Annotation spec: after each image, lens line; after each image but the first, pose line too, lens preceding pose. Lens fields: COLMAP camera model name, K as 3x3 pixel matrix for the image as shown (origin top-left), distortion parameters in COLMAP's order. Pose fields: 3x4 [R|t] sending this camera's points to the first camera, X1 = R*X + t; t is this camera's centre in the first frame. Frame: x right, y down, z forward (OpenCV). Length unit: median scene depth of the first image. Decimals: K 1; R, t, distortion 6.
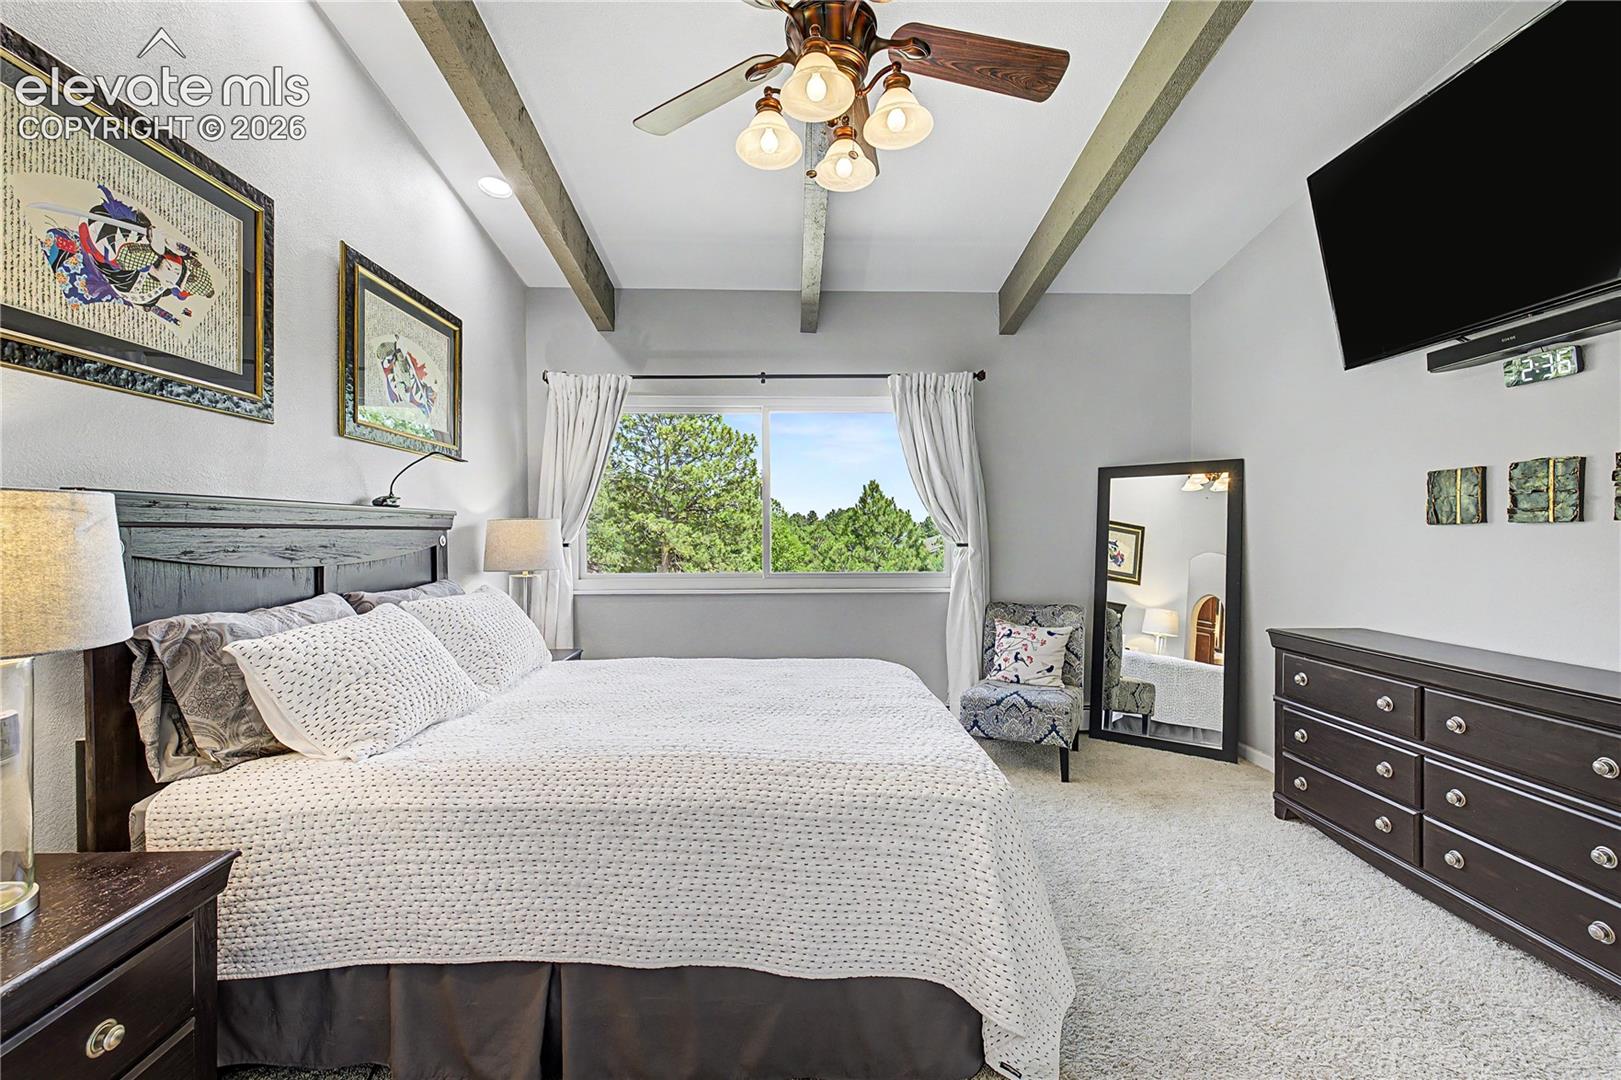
lens RADIAL K [[667.9, 0, 806.3], [0, 667.9, 548.5], [0, 0, 1]] dist [-0.000759, -0.000755]
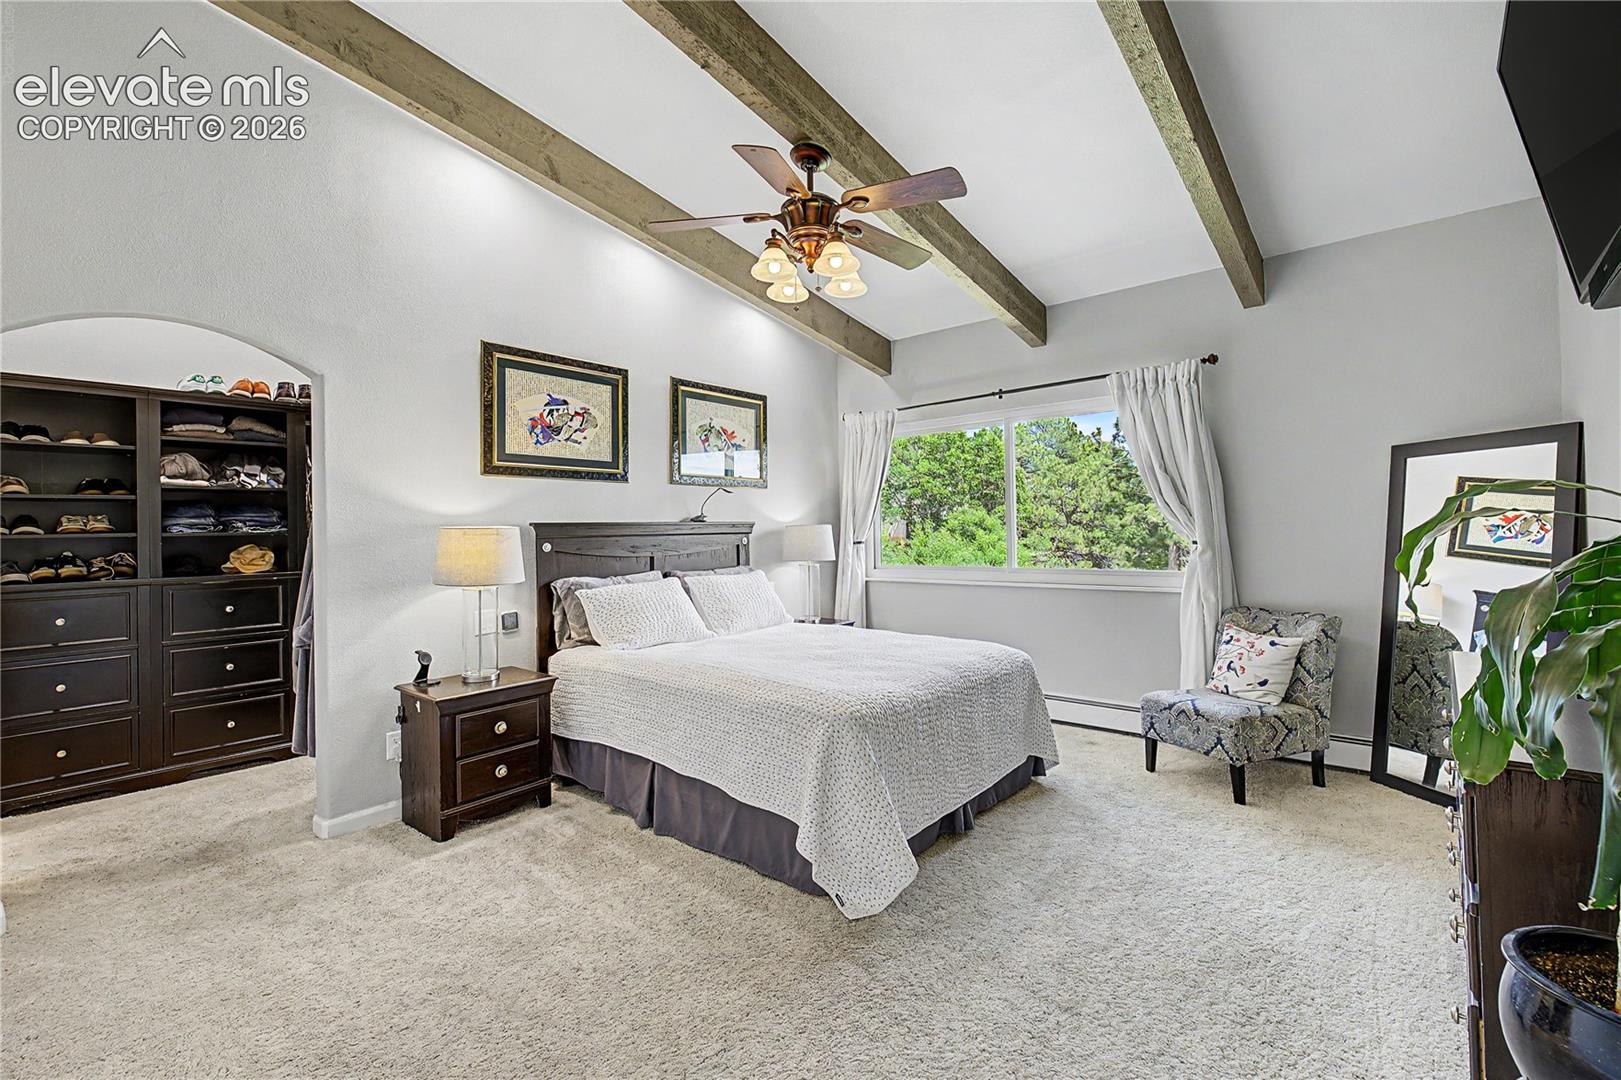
lens RADIAL K [[679.2, 0, 815.5], [0, 679.2, 535.6], [0, 0, 1]] dist [-0.001139, -0.000814]
pose [[0.749698, -0.006394, -0.661750, 0.876744], [0.001429, 0.999967, -0.008043, -0.015131], [0.661779, 0.005084, 0.749682, -0.122984]]
